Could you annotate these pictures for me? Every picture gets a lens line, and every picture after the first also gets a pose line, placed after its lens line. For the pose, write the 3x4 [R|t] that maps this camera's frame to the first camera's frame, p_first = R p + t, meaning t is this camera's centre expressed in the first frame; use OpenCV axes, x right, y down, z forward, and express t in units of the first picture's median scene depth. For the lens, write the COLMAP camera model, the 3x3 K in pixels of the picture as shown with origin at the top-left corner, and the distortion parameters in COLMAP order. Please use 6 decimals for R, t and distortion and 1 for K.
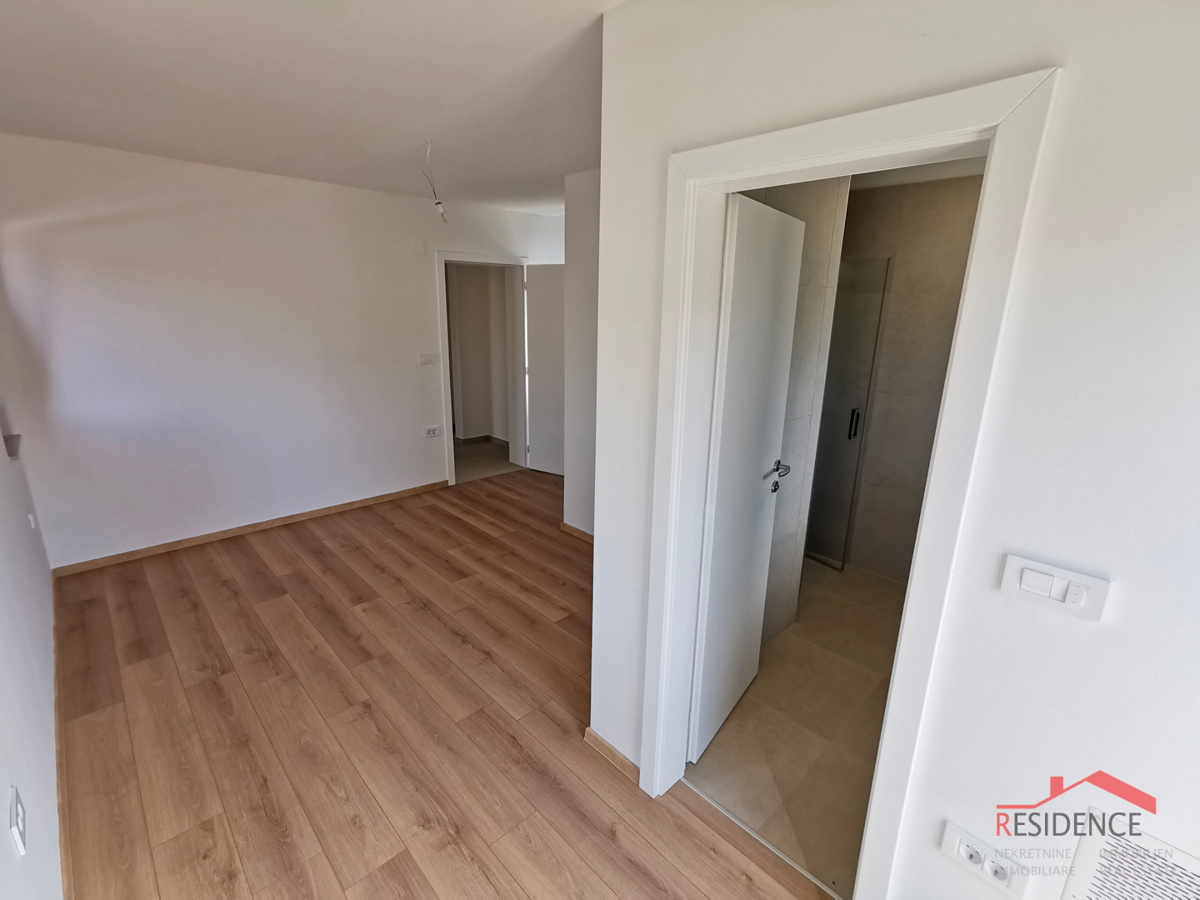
lens RADIAL K [[552.5, 0, 599.0], [0, 552.5, 448.8], [0, 0, 1]] dist [-0.009418, 0.009303]
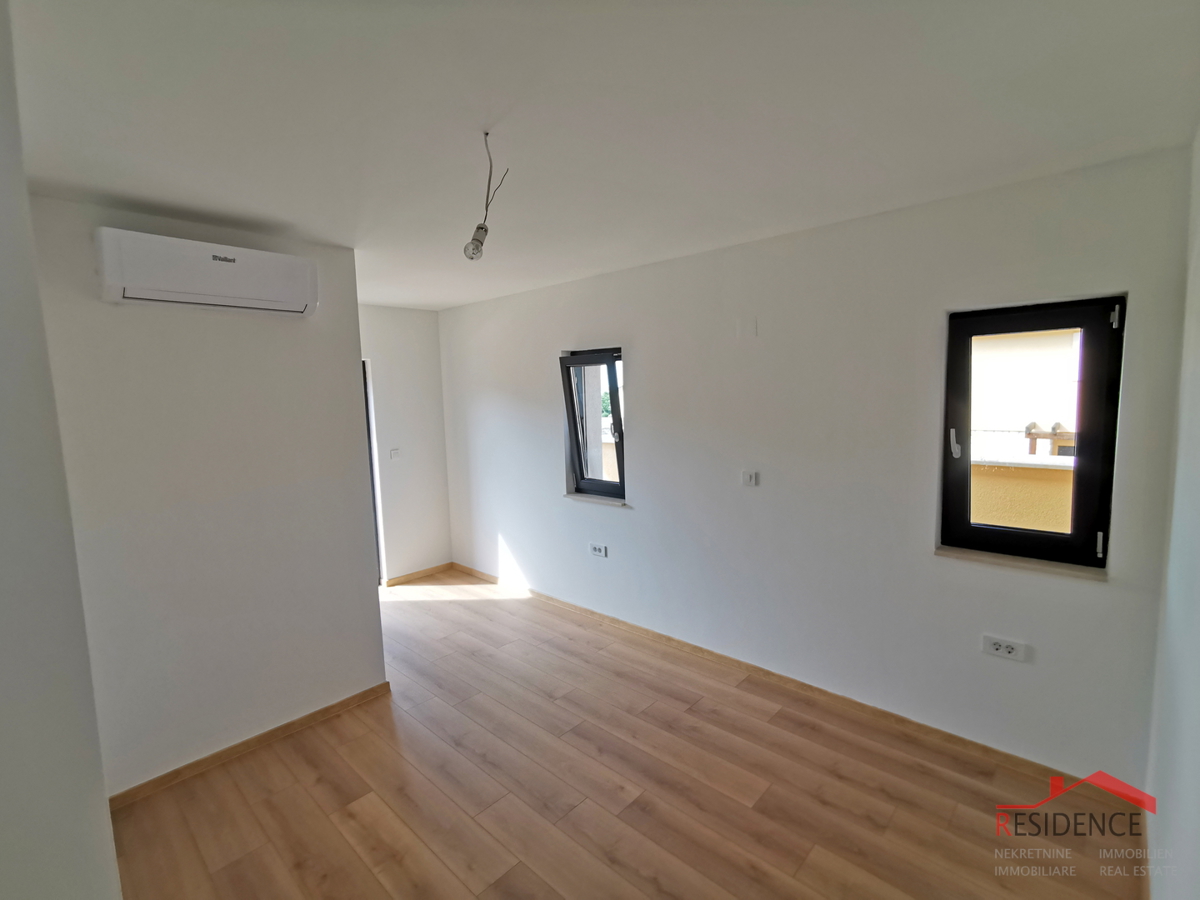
lens RADIAL K [[552.5, 0, 602.8], [0, 552.5, 448.2], [0, 0, 1]] dist [-0.009418, 0.009303]
pose [[-0.997936, 0.015205, -0.062383, -0.357362], [-0.007786, 0.935733, 0.352623, -0.417969], [0.063735, 0.352381, -0.933684, 1.540031]]
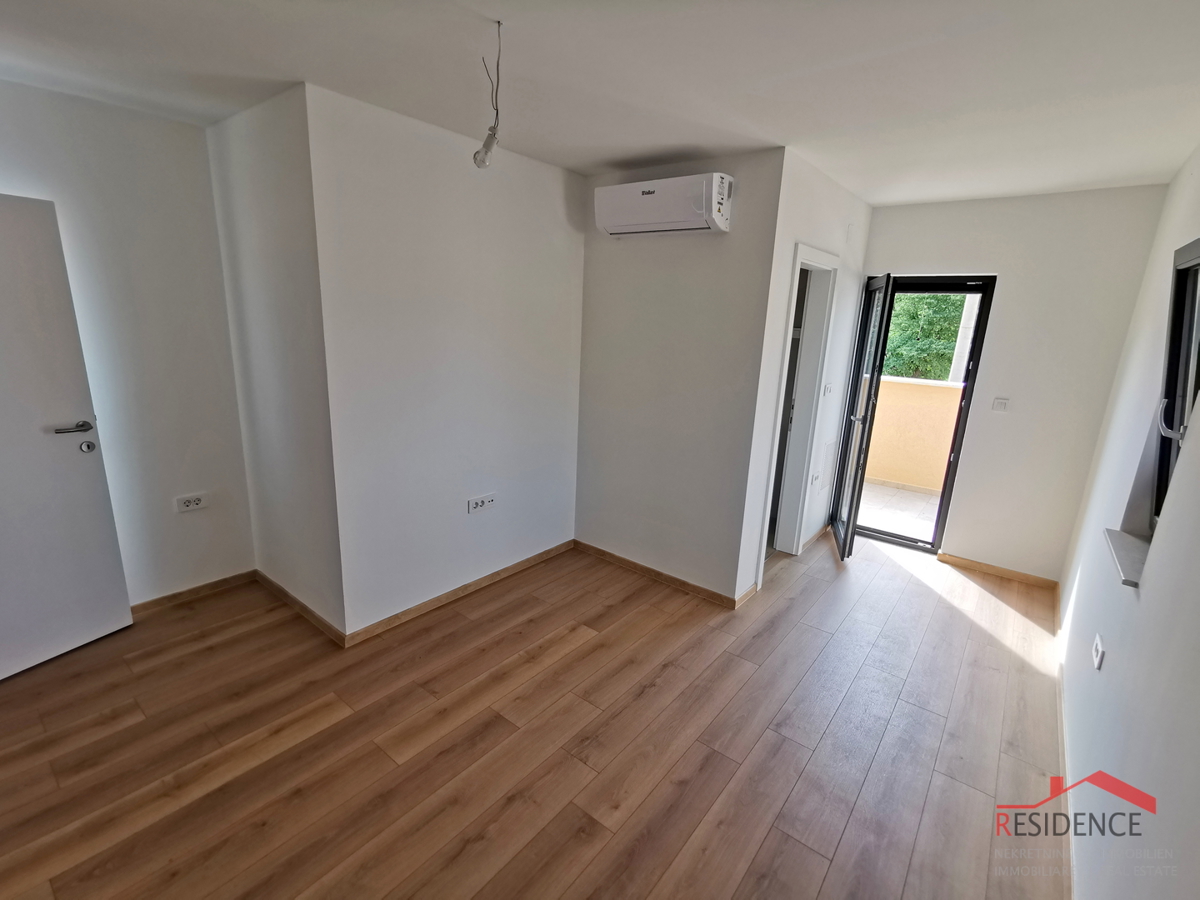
lens RADIAL K [[552.5, 0, 597.8], [0, 552.5, 449.3], [0, 0, 1]] dist [-0.009418, 0.009303]
pose [[-0.131410, -0.259946, 0.956640, -0.908390], [0.211523, 0.935432, 0.283240, -0.262869], [-0.968499, 0.239572, -0.067940, 0.960332]]
